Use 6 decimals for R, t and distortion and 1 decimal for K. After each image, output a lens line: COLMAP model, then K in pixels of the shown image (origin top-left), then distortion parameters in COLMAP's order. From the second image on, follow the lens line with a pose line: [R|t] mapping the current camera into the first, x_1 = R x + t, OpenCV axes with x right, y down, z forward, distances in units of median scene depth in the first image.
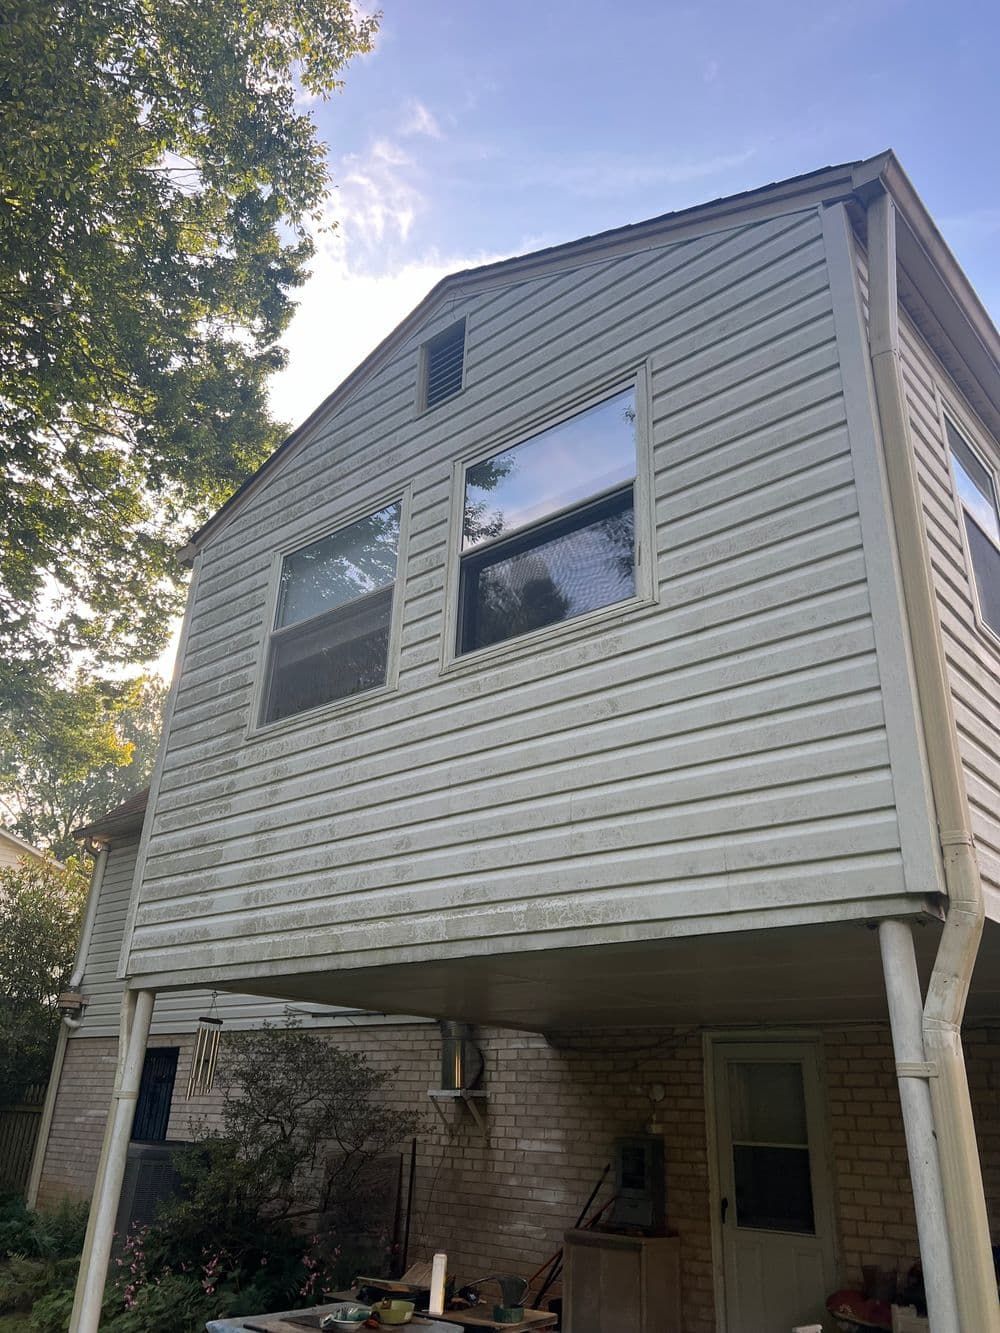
lens RADIAL K [[1001.9, 0, 495.8], [0, 1001.9, 650.0], [0, 0, 1]] dist [-0.000539, -0.003574]
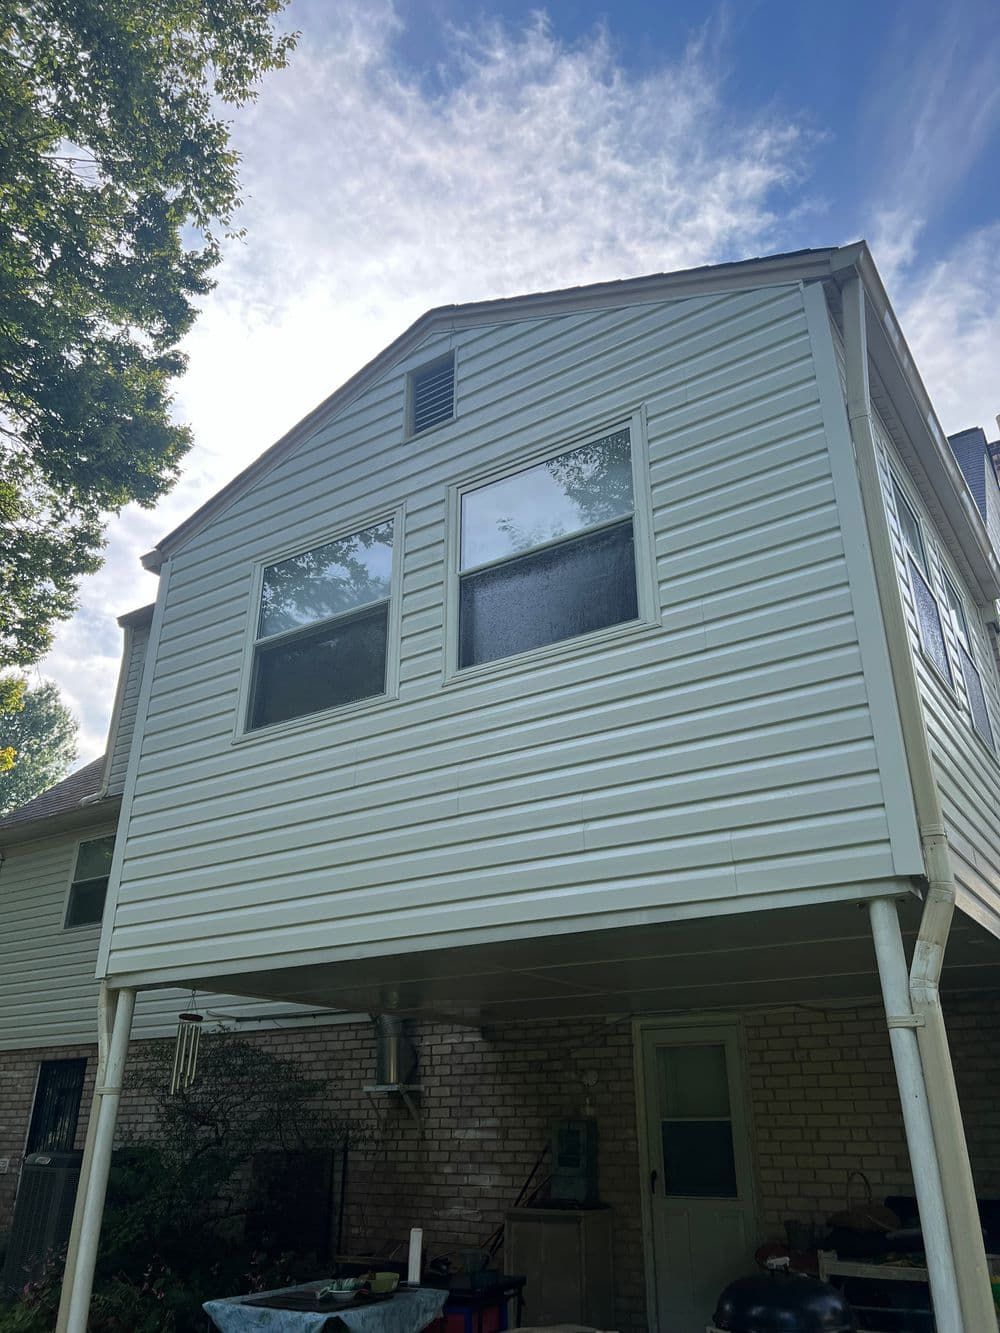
lens RADIAL K [[996.7, 0, 500.0], [0, 996.7, 666.5], [0, 0, 1]] dist [0.001730, -0.002407]
pose [[0.987929, 0.025775, 0.152749, -0.113103], [-0.025858, 0.999665, -0.001440, 0.003106], [-0.152735, -0.002527, 0.988264, -0.046675]]
